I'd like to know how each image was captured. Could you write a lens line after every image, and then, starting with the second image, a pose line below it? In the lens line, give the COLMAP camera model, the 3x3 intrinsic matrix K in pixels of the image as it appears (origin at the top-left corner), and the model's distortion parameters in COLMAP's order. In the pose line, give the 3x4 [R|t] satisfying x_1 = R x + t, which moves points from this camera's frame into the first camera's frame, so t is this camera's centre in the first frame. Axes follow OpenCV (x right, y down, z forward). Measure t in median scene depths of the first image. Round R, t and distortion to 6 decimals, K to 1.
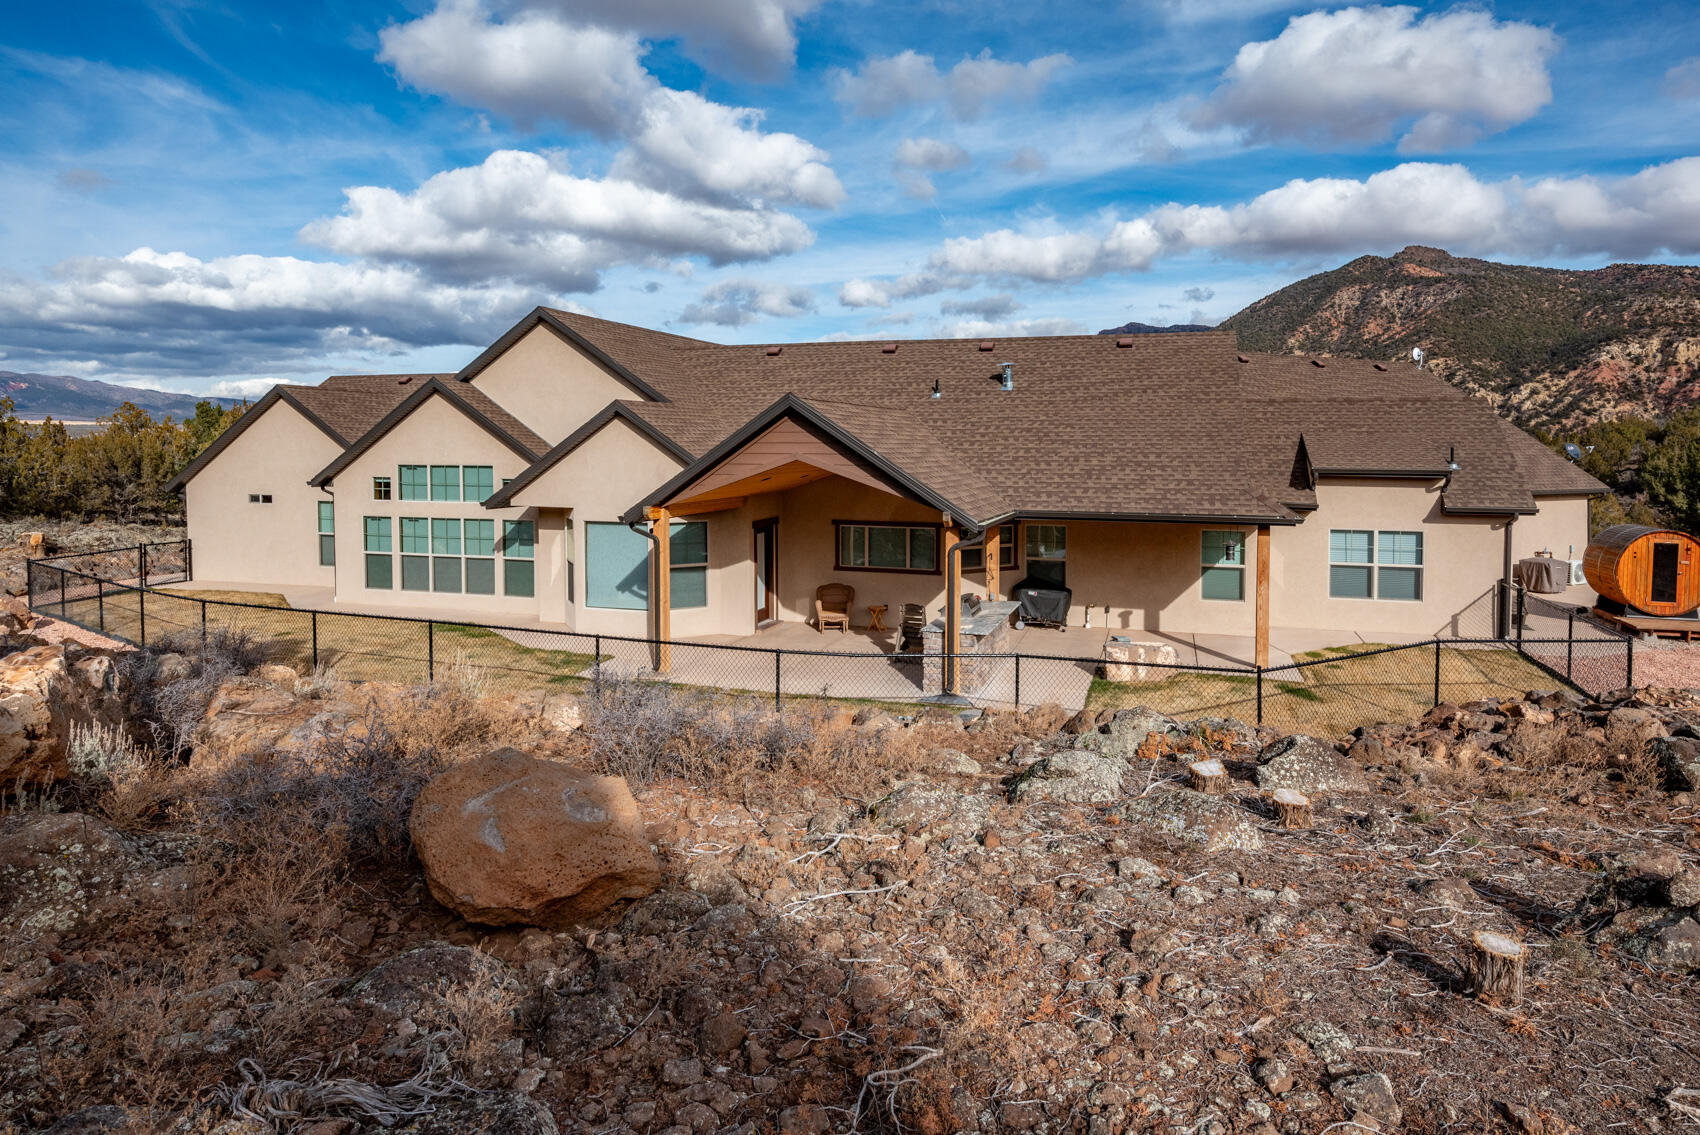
lens RADIAL K [[981.2, 0, 846.2], [0, 981.2, 567.7], [0, 0, 1]] dist [-0.007390, 0.001016]
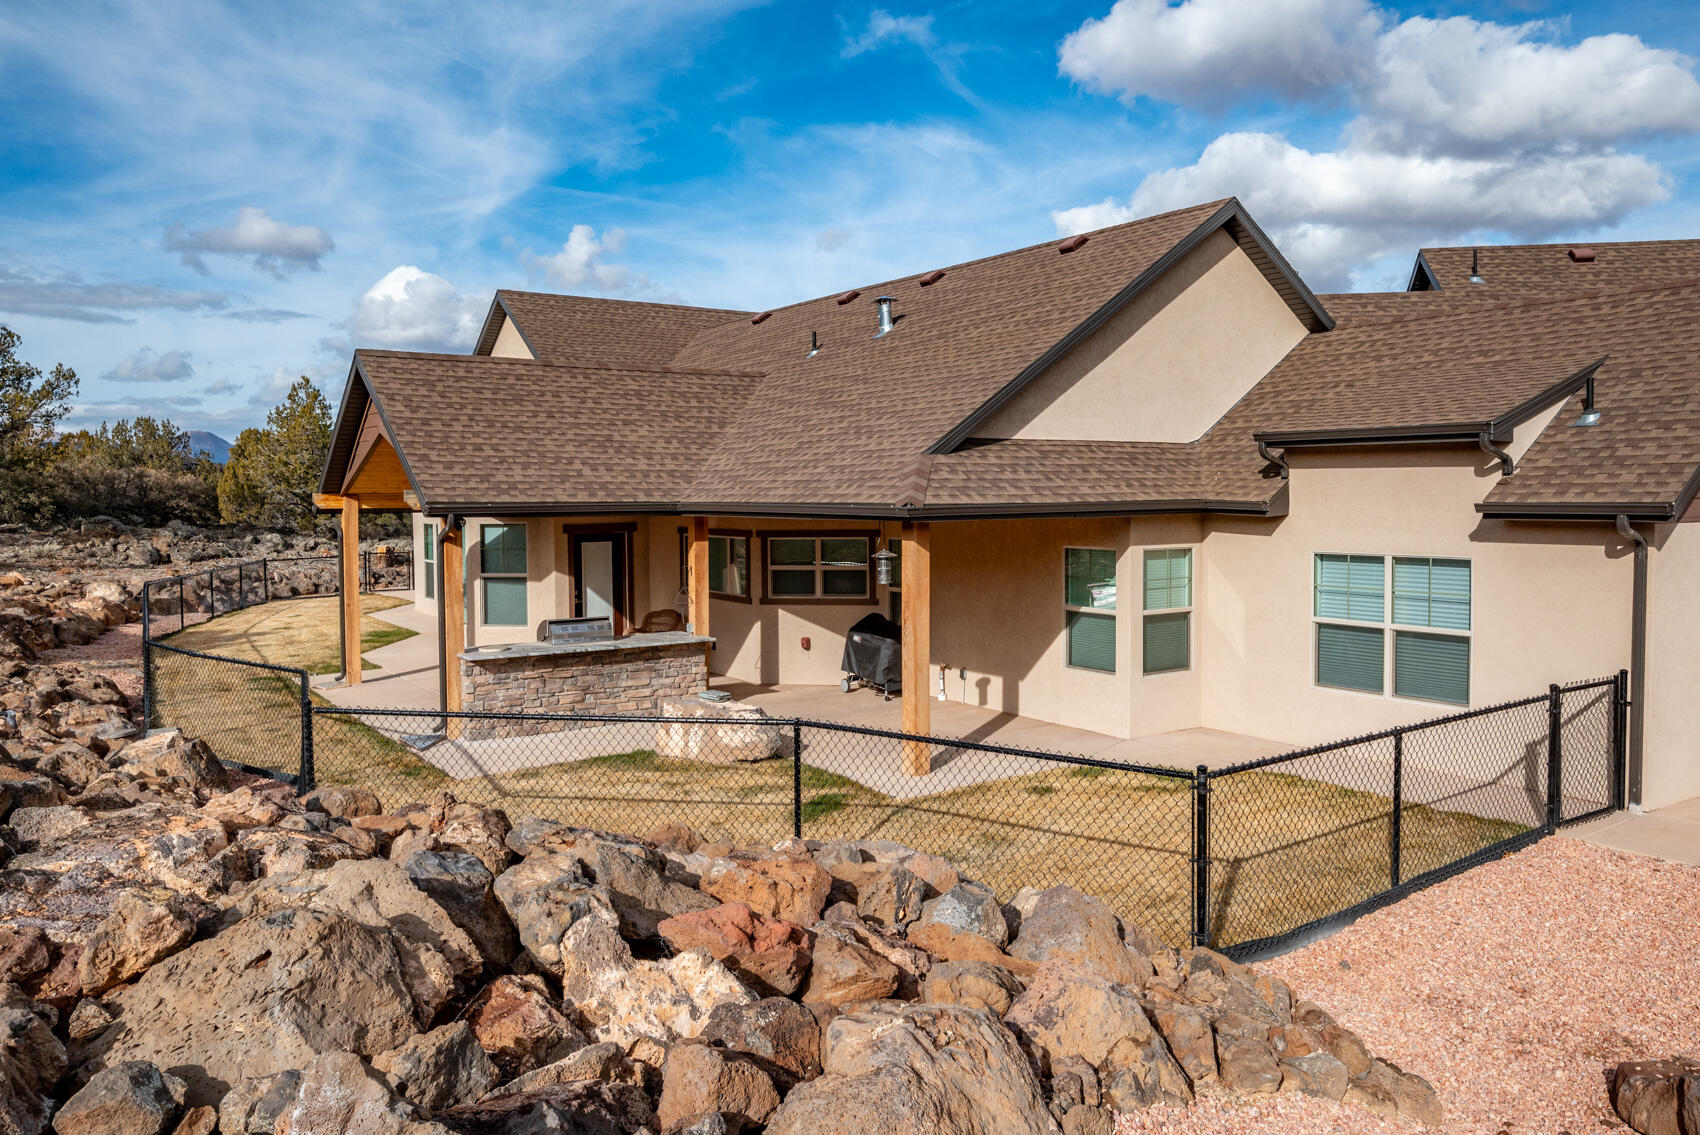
lens RADIAL K [[1151.5, 0, 864.7], [0, 1151.5, 565.0], [0, 0, 1]] dist [-0.009735, -0.001171]
pose [[0.794431, 0.030567, -0.606584, 0.597080], [-0.057869, 0.997998, -0.025499, -0.003336], [0.604591, 0.055360, 0.794610, 0.340063]]
